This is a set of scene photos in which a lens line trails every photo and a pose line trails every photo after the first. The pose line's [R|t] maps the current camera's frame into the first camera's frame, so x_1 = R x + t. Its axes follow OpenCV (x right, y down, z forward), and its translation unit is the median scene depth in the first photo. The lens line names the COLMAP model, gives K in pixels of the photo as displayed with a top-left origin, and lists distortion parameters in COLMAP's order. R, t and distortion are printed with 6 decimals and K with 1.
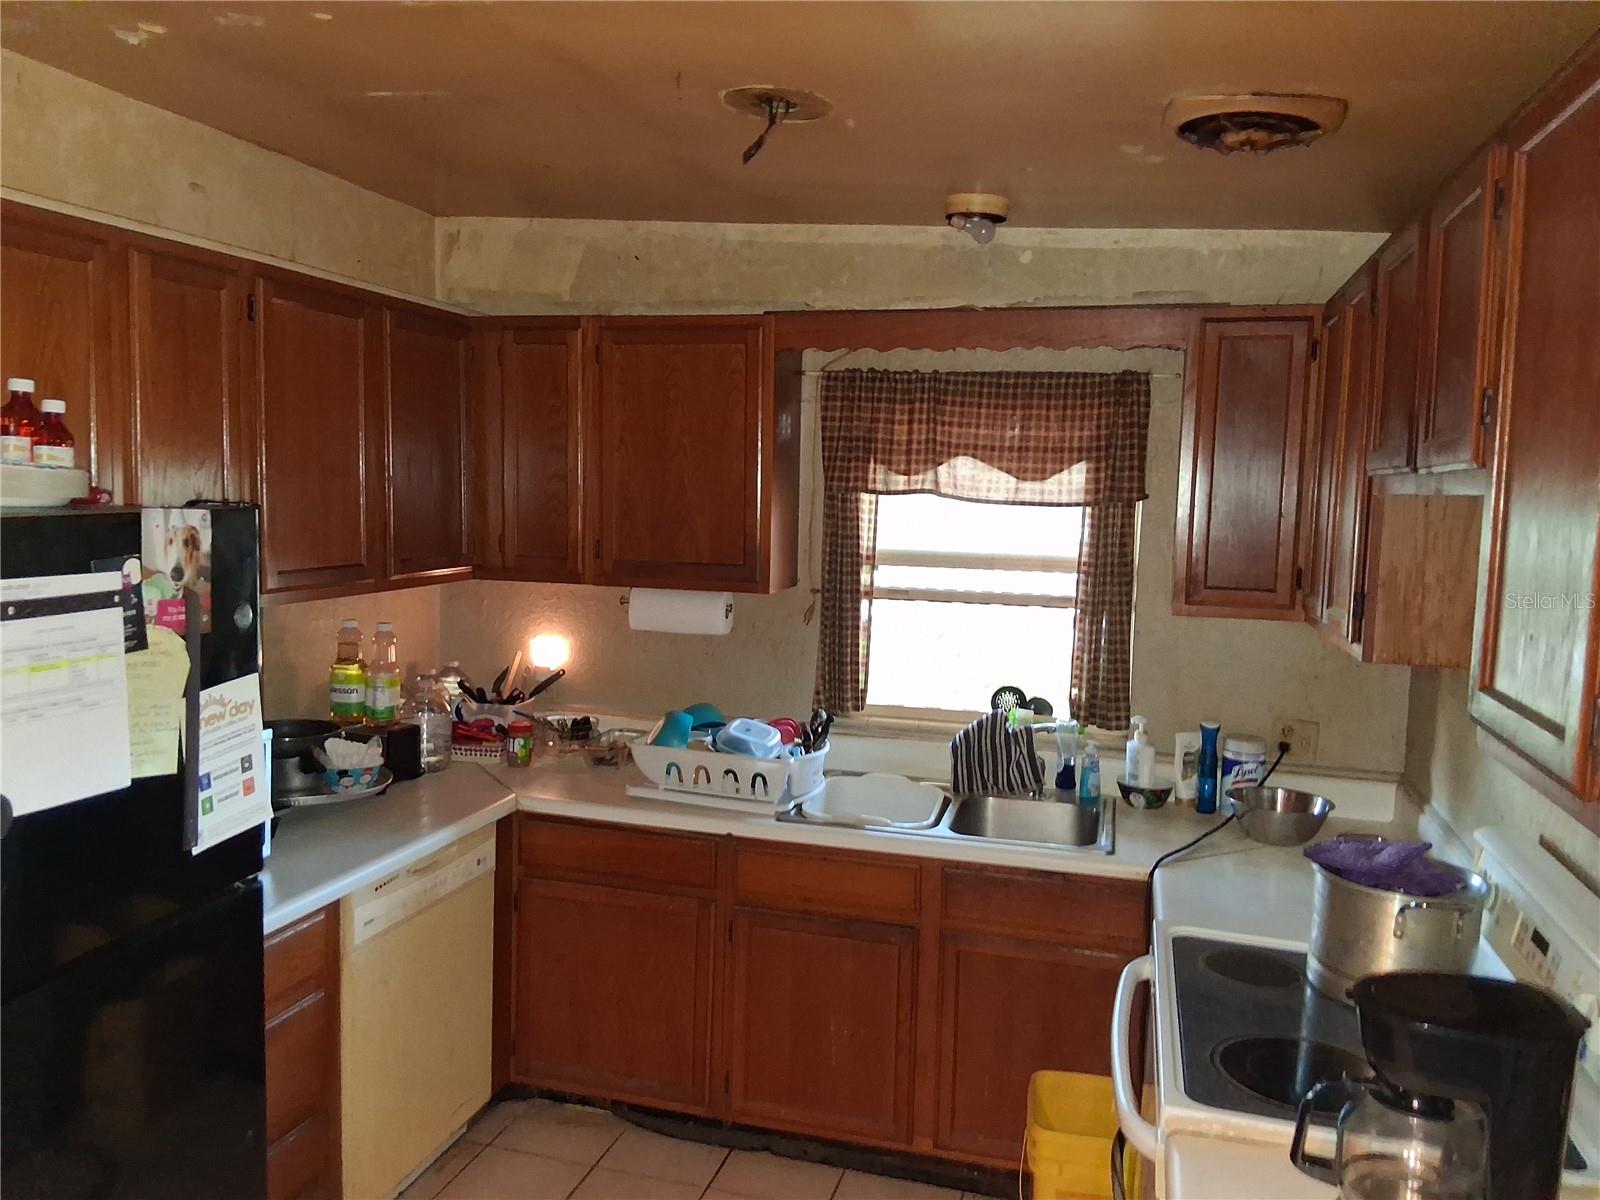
lens RADIAL K [[1191.8, 0, 803.4], [0, 1191.8, 593.7], [0, 0, 1]] dist [0.111320, -0.169209]
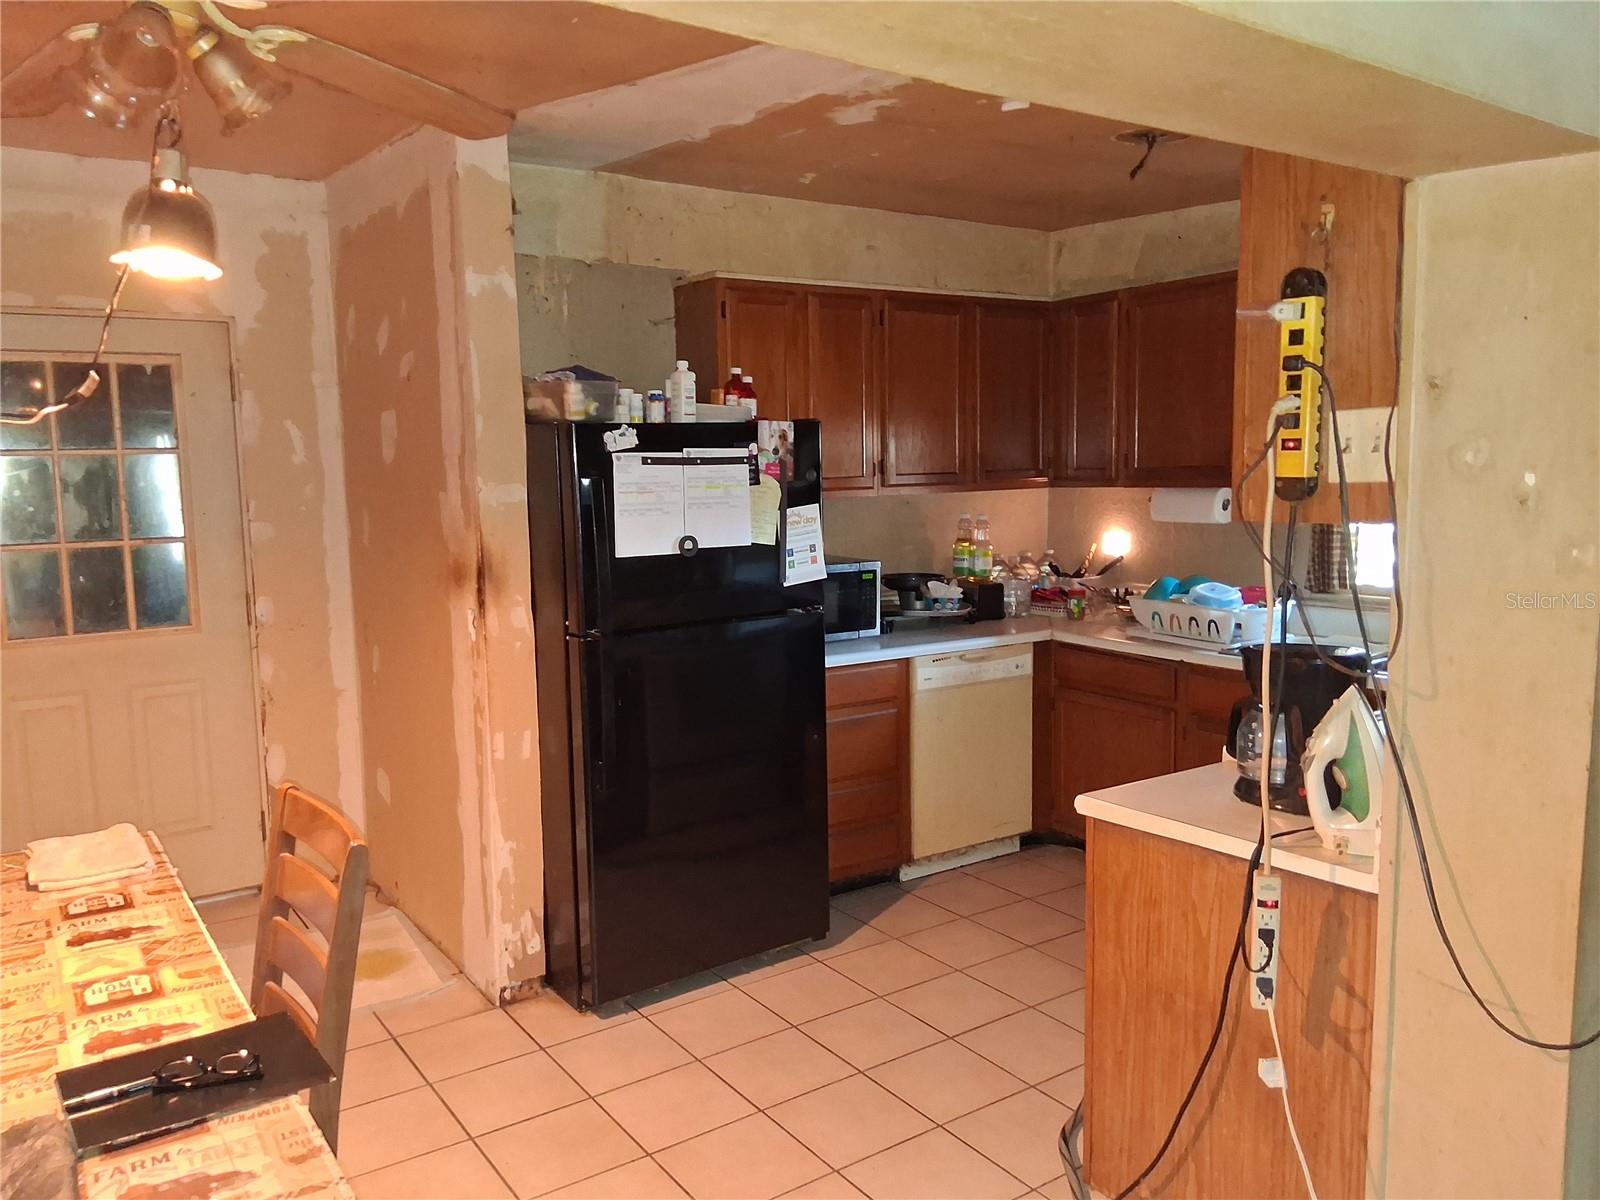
lens RADIAL K [[1191.8, 0, 803.4], [0, 1191.8, 593.7], [0, 0, 1]] dist [0.111320, -0.169209]
pose [[0.765849, 0.028053, -0.642408, 0.579550], [-0.018893, 0.999598, 0.021127, 0.124333], [0.642743, -0.004042, 0.766071, -0.383831]]
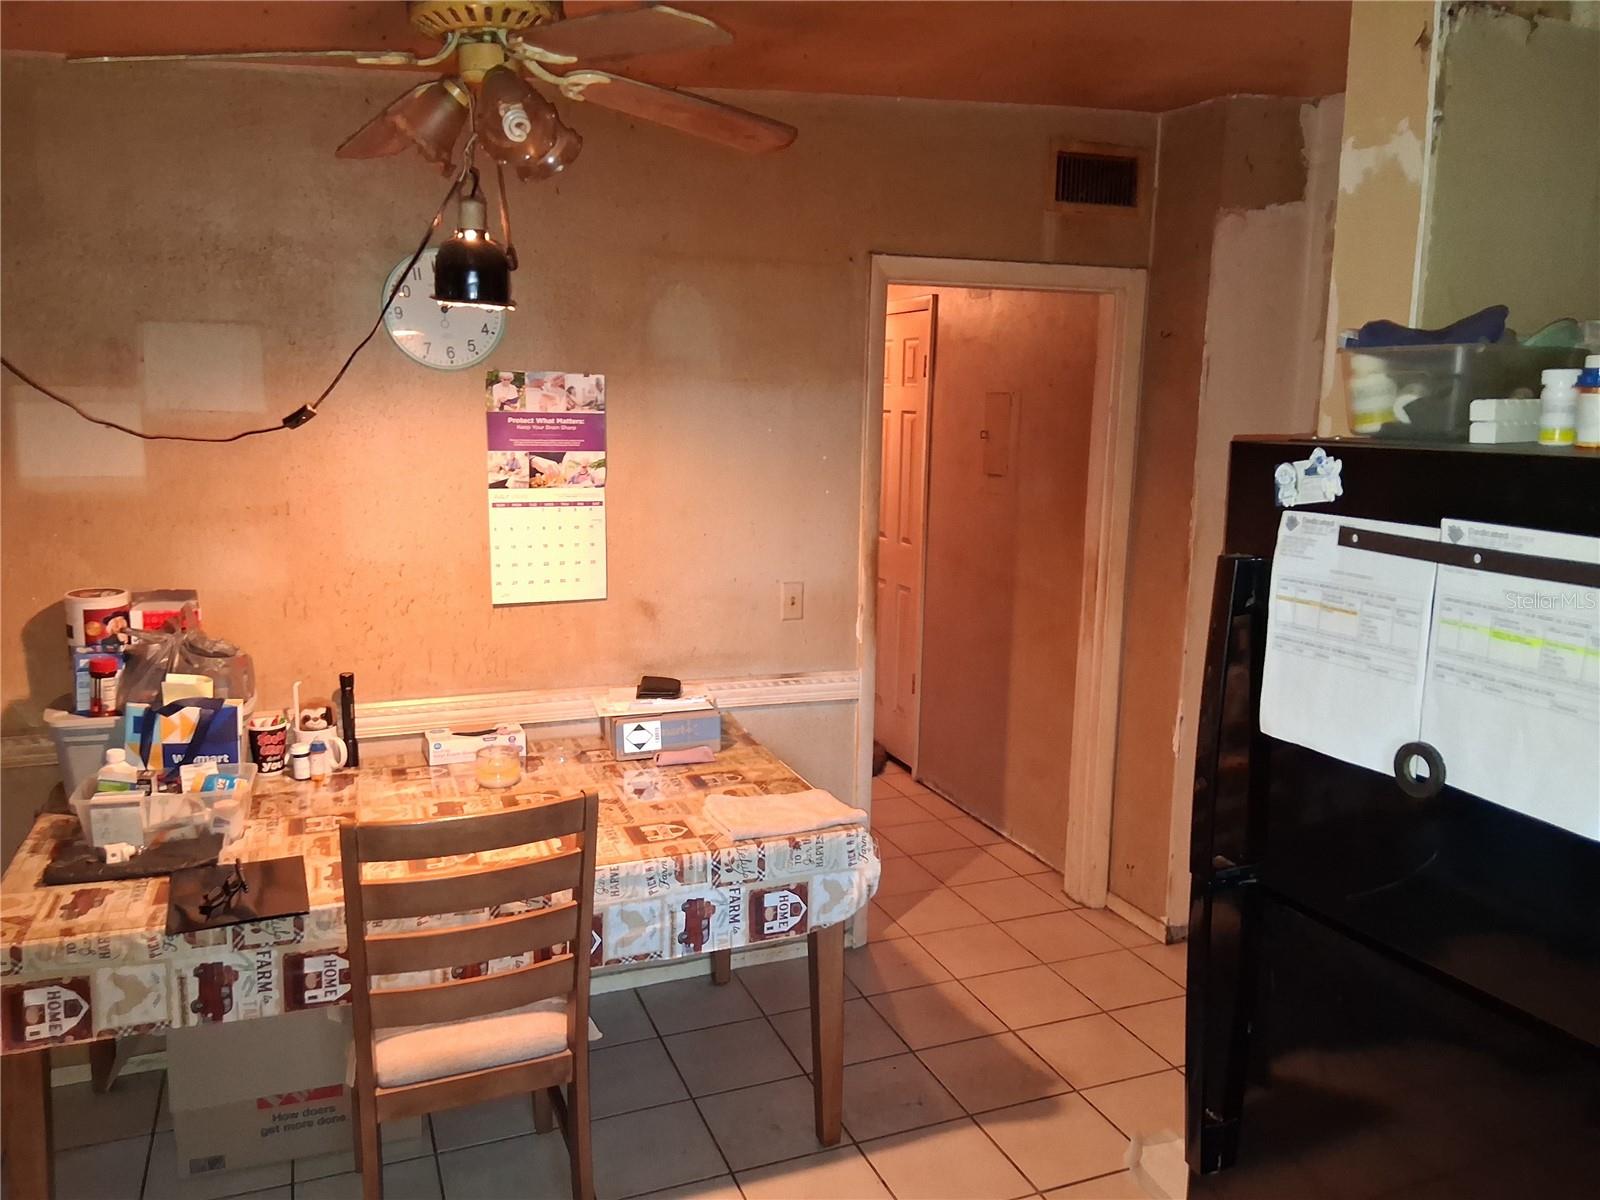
lens RADIAL K [[1191.8, 0, 803.4], [0, 1191.8, 593.7], [0, 0, 1]] dist [0.111320, -0.169209]
pose [[-0.798348, 0.058643, -0.599334, 0.148058], [-0.091929, 0.971714, 0.217534, -0.060100], [0.595138, 0.228764, -0.770375, 0.775804]]
